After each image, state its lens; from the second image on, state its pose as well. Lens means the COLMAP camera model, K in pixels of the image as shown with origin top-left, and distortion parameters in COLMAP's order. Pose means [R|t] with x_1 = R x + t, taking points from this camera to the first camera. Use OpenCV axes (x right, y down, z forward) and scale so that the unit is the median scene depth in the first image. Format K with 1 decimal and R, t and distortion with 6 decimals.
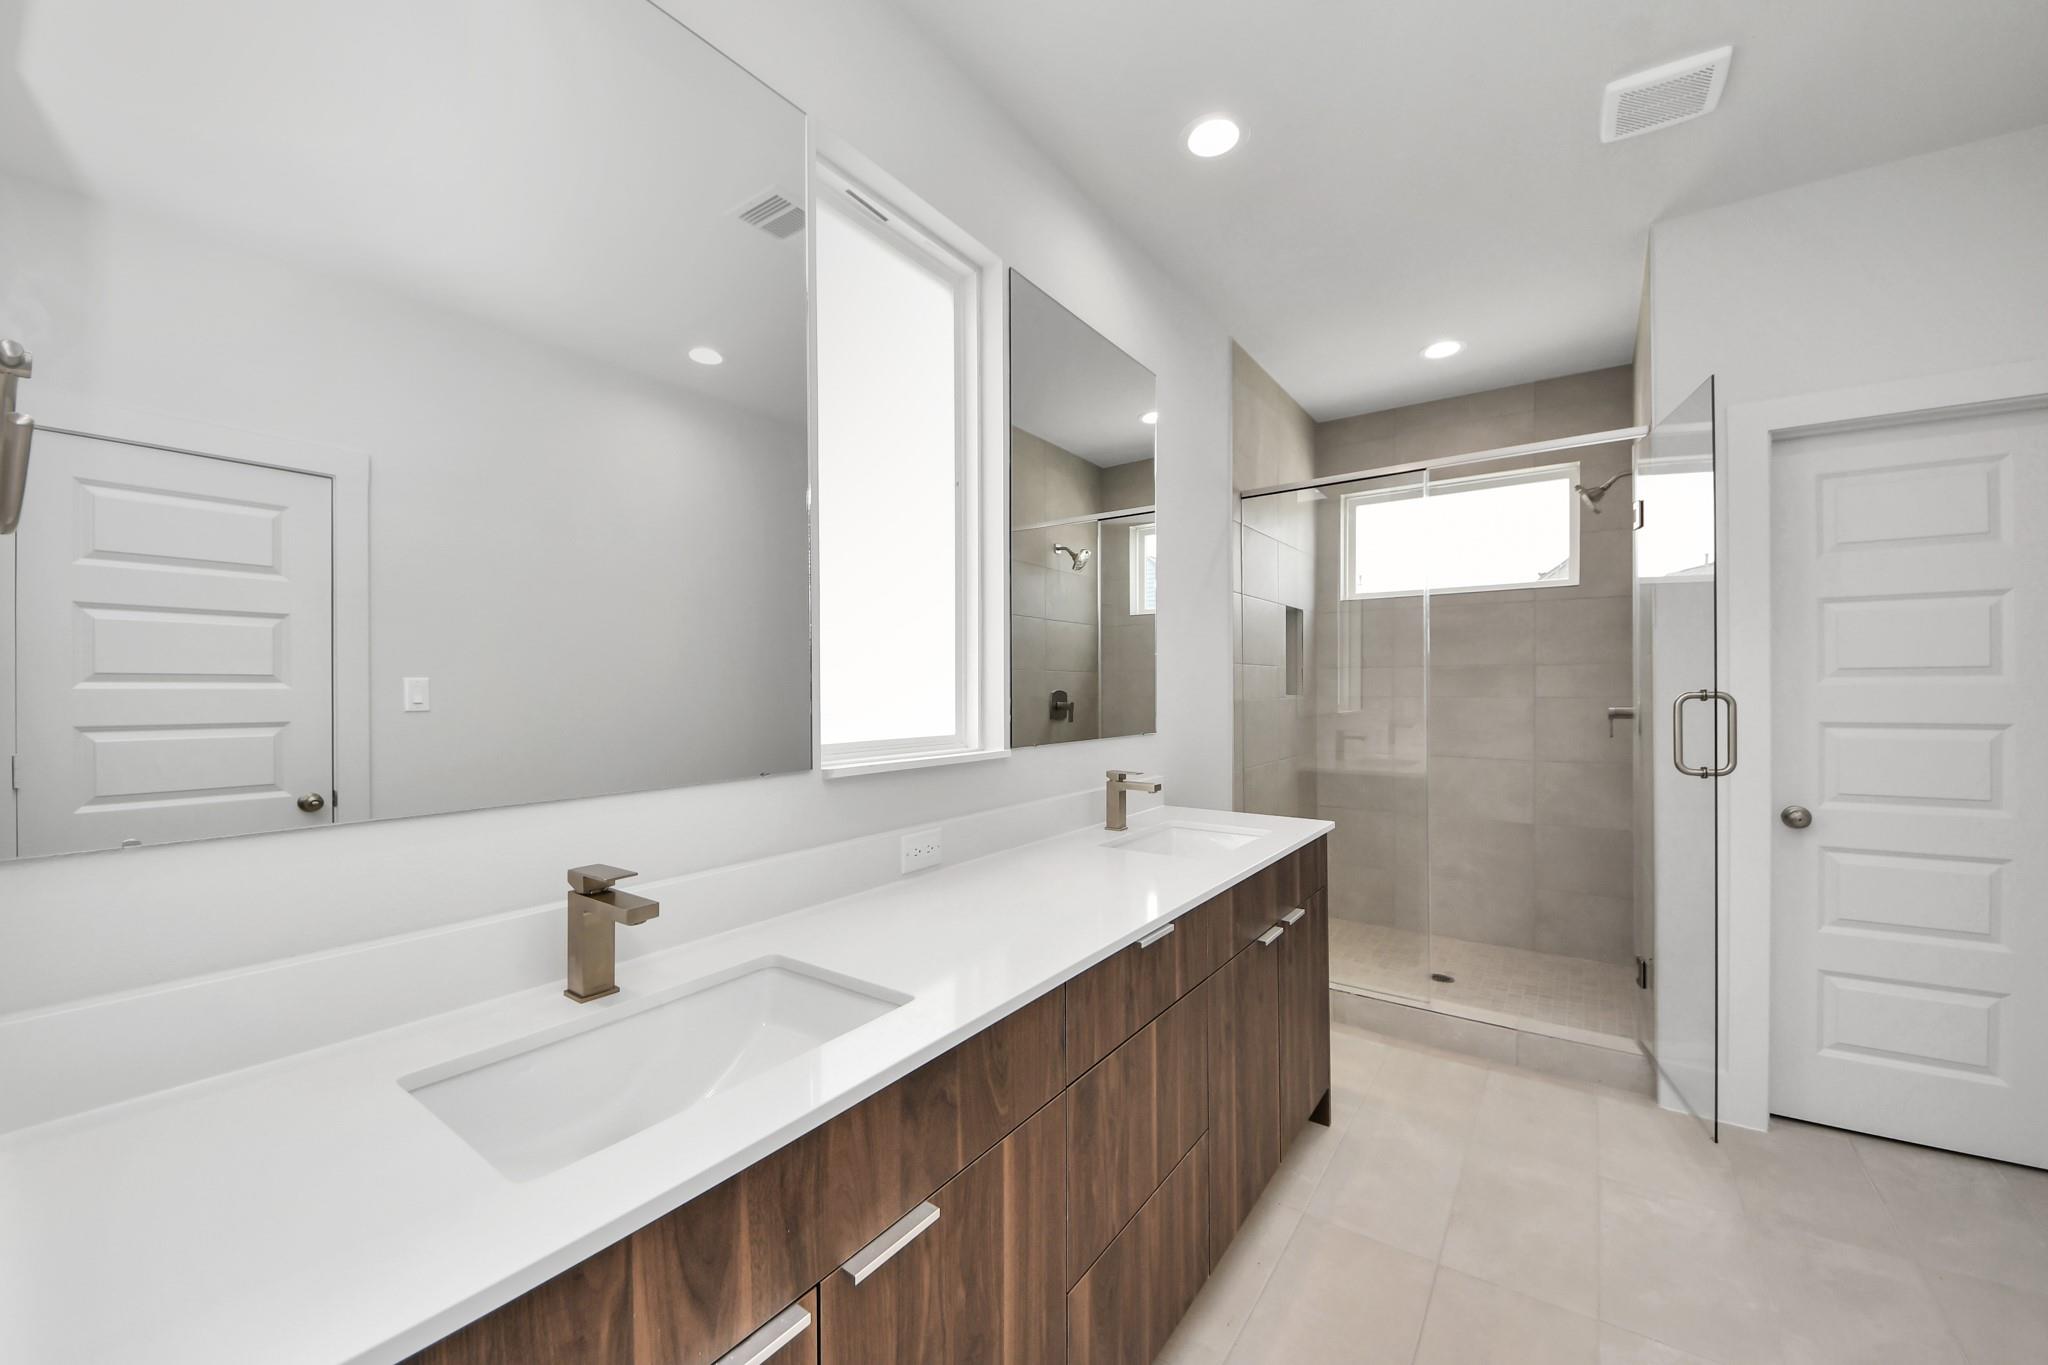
lens RADIAL K [[736.2, 0, 1024.0], [0, 736.2, 682.5], [0, 0, 1]] dist [0.021488, -0.014734]
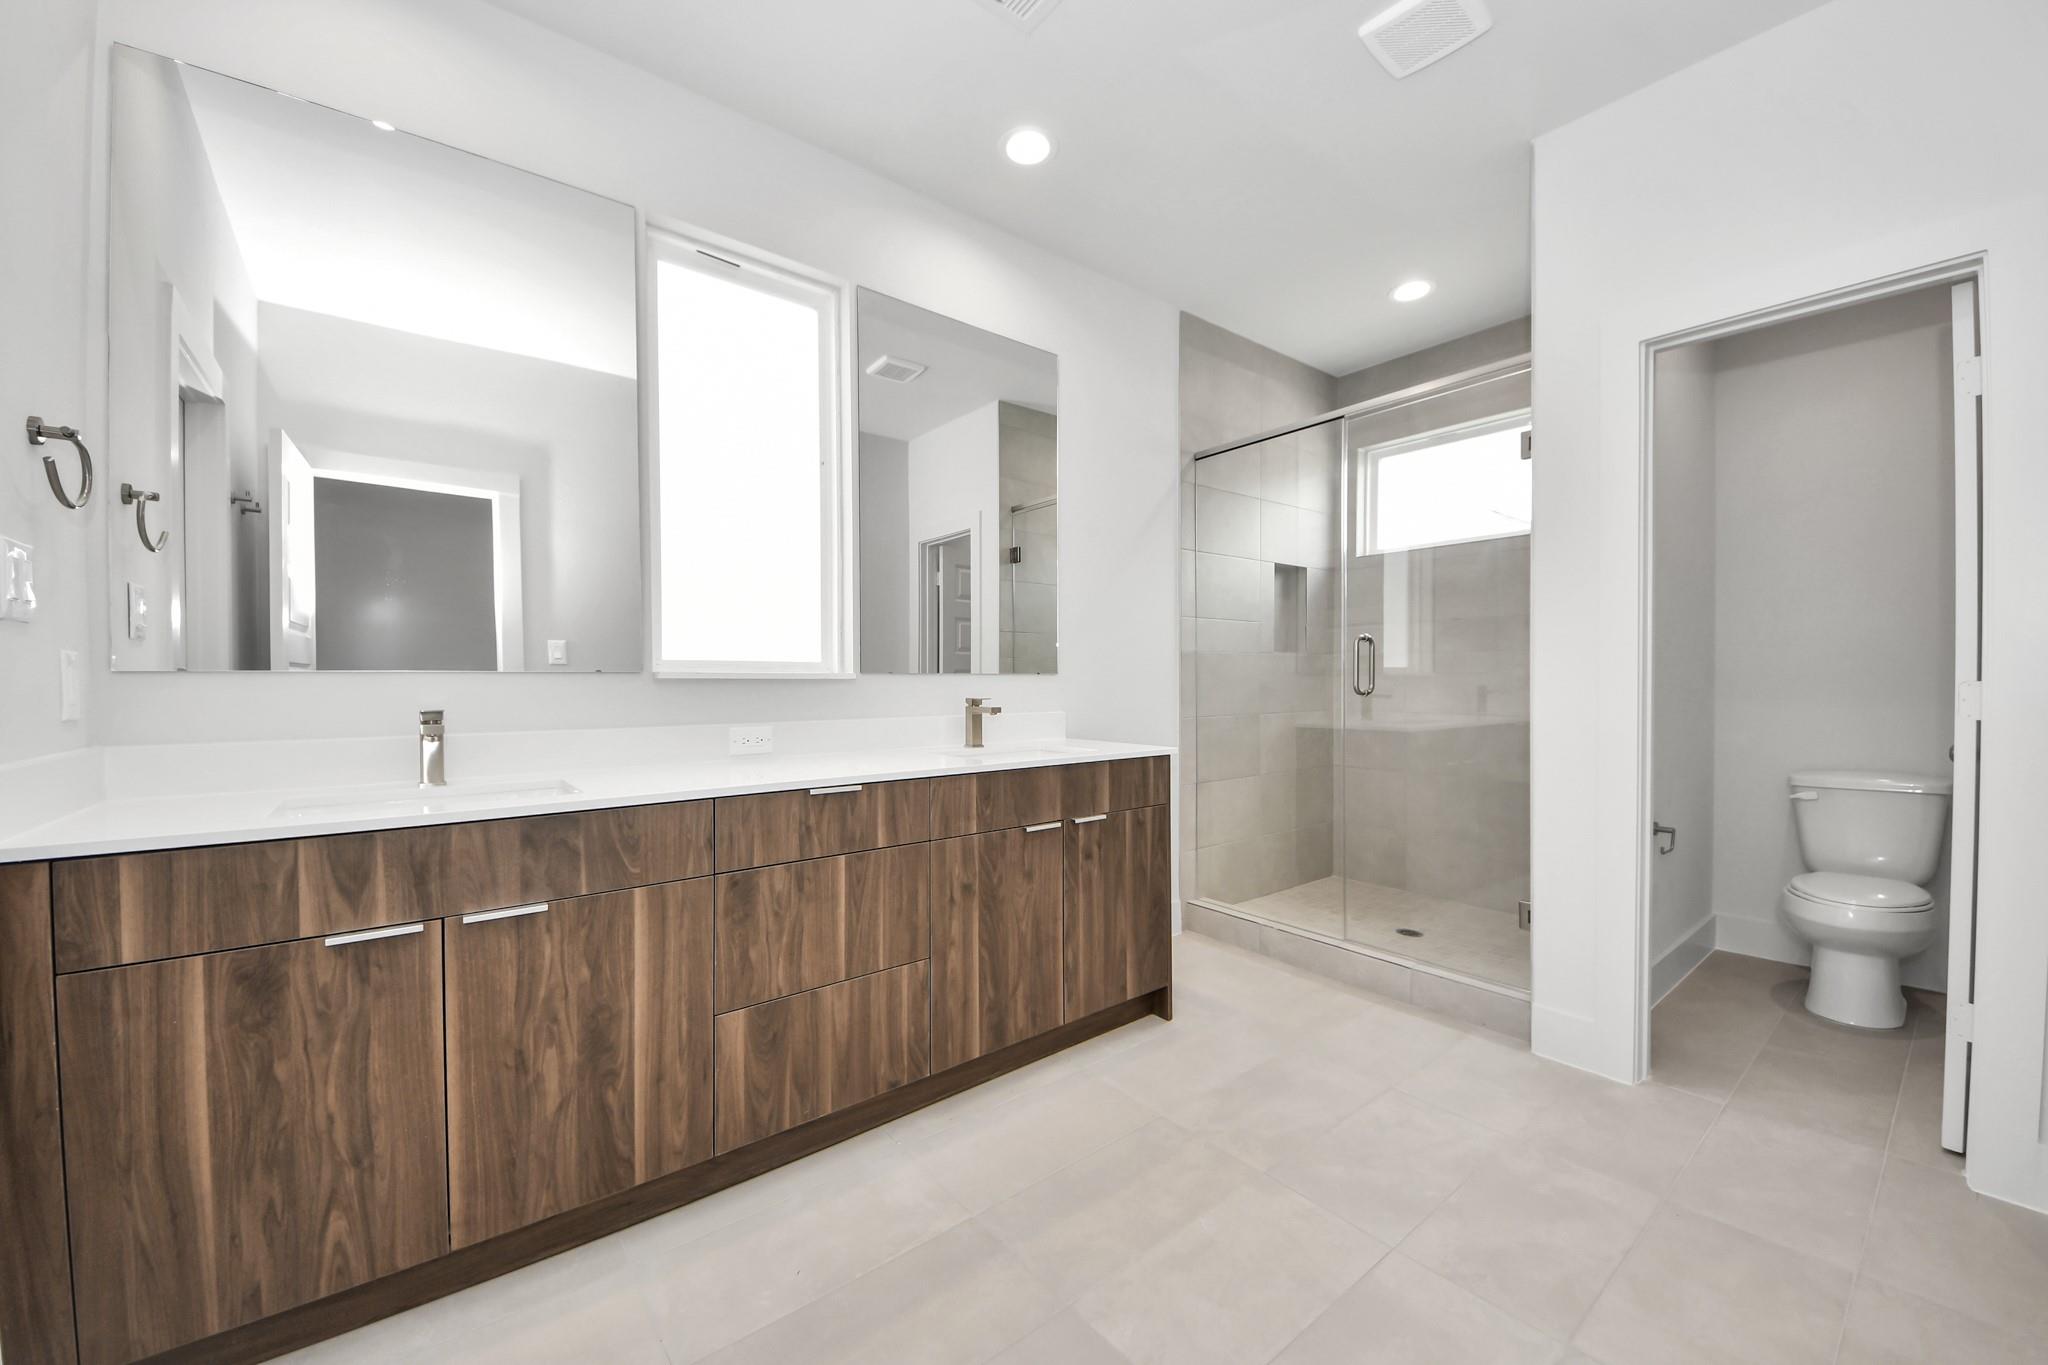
lens RADIAL K [[731.0, 0, 1039.0], [0, 731.0, 679.3], [0, 0, 1]] dist [0.042821, -0.026855]
pose [[0.966506, 0.002074, -0.256635, 0.862420], [0.001442, 0.999908, 0.013512, 0.121397], [0.256639, -0.013430, 0.966414, -0.190017]]
